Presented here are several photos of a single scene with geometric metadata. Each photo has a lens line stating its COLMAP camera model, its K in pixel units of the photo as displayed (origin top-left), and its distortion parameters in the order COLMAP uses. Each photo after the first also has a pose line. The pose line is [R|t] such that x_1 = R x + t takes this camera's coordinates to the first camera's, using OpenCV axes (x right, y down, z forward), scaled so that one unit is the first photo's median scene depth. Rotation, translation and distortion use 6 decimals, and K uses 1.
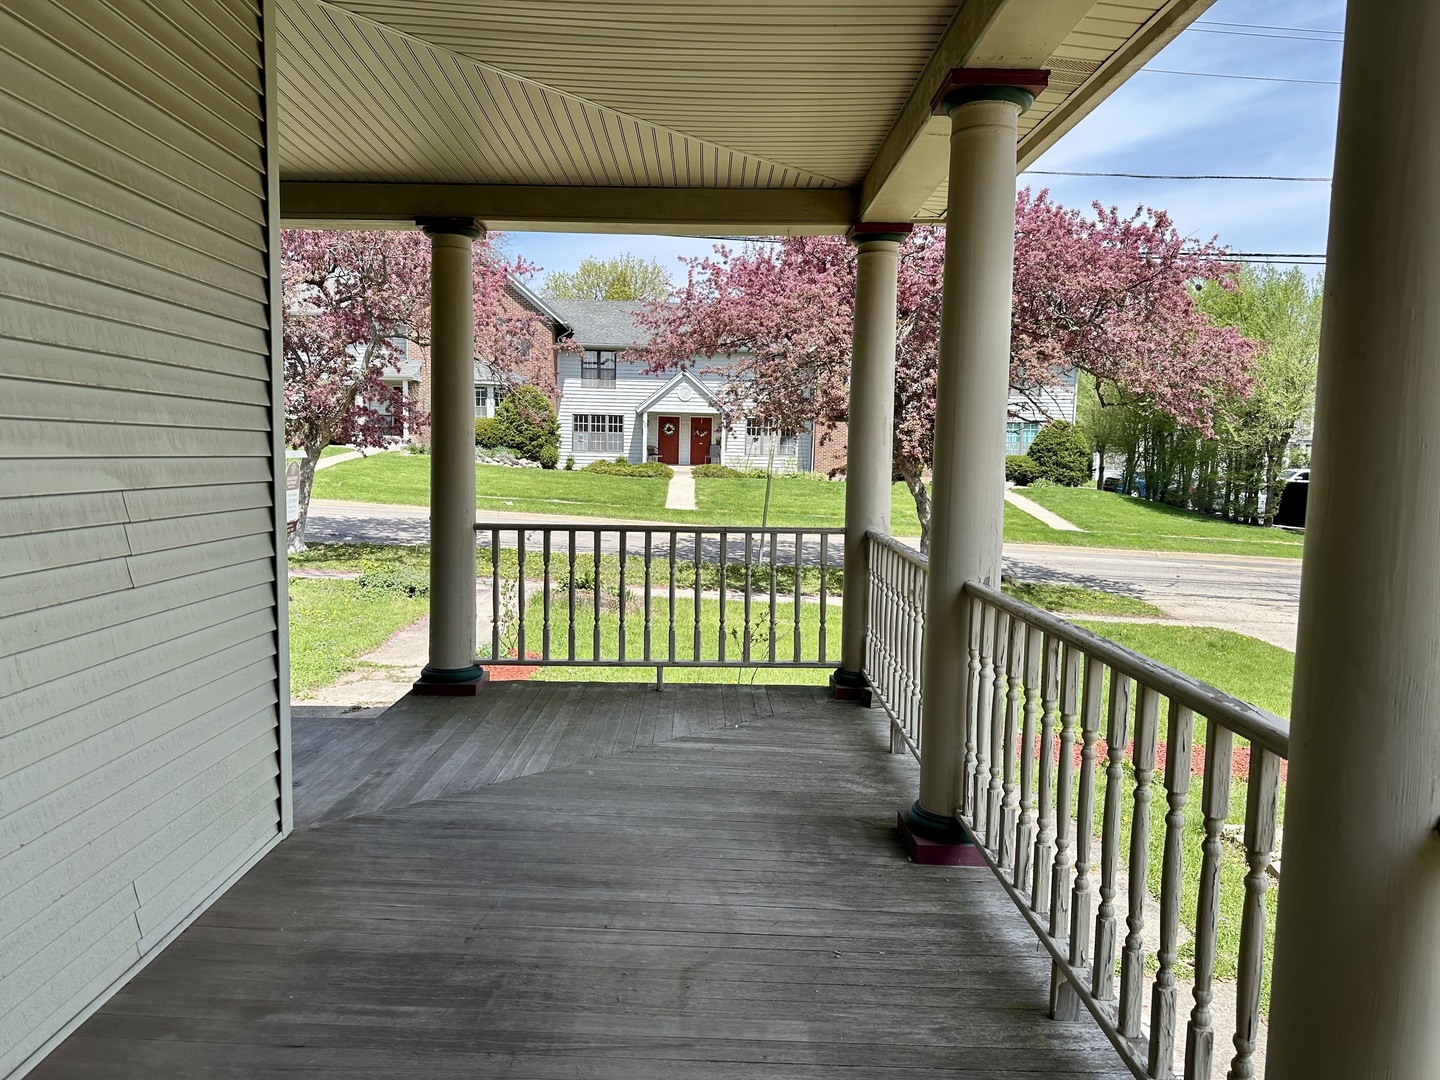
lens RADIAL K [[1002.3, 0, 720.0], [0, 1002.3, 540.0], [0, 0, 1]] dist [0.005247, 0.001245]
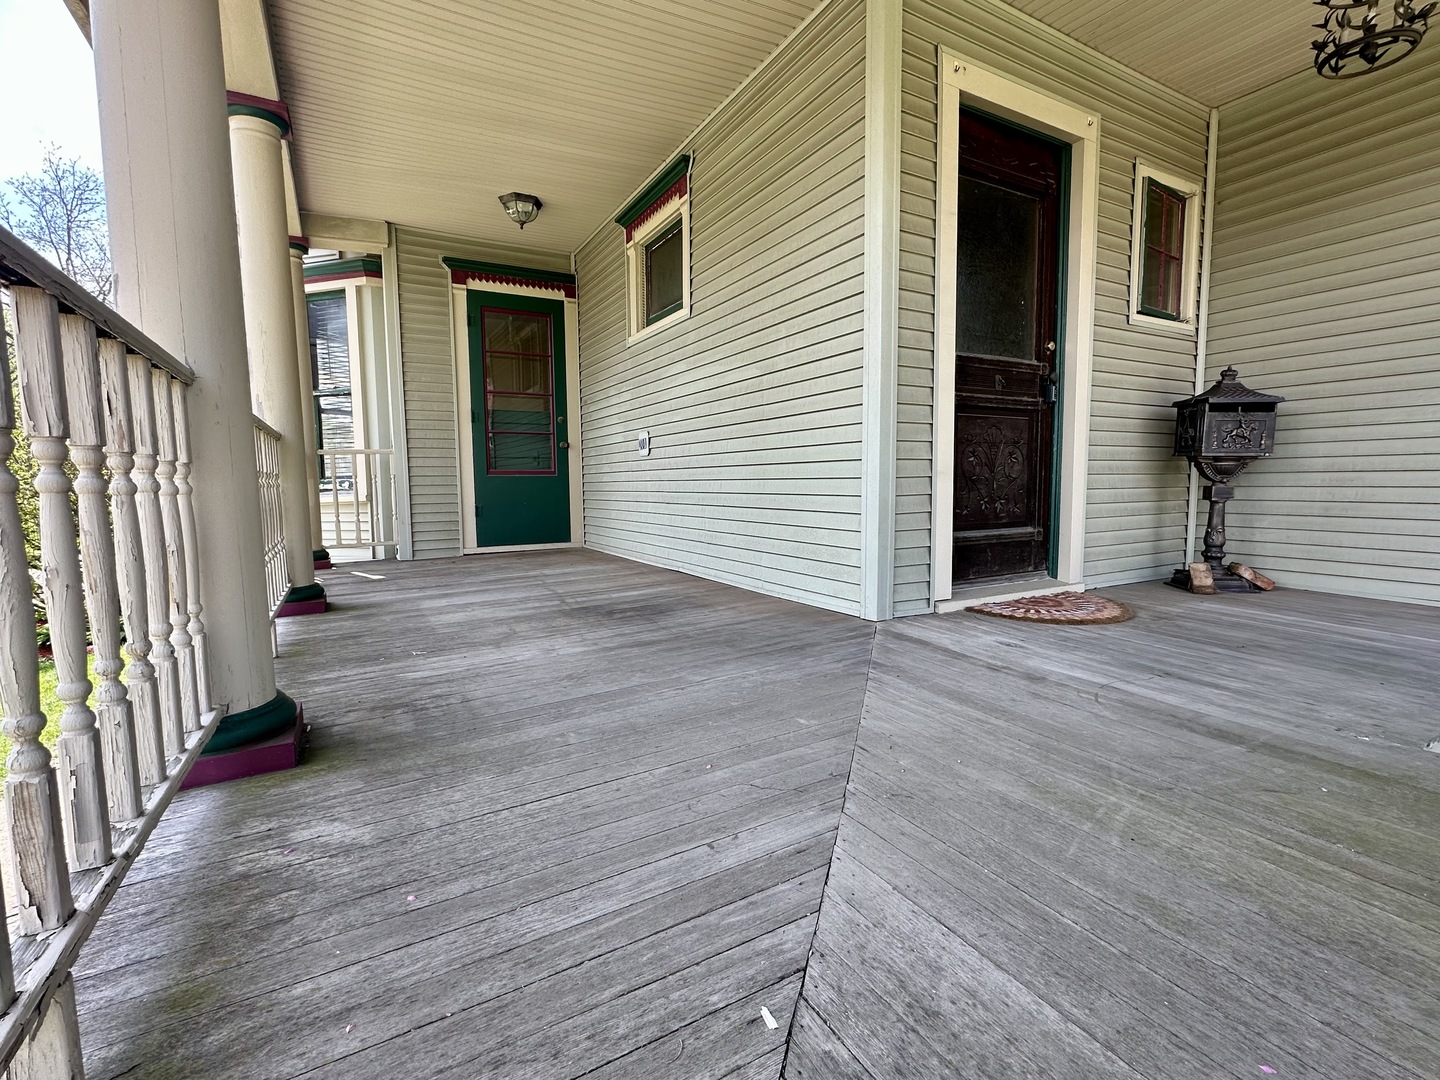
lens RADIAL K [[660.6, 0, 720.0], [0, 660.6, 540.0], [0, 0, 1]] dist [0.000943, 0.000063]
pose [[-0.878497, 0.037833, -0.476247, 0.120046], [-0.041681, 0.986989, 0.155292, 0.053430], [0.475926, 0.156274, -0.865490, 1.338042]]
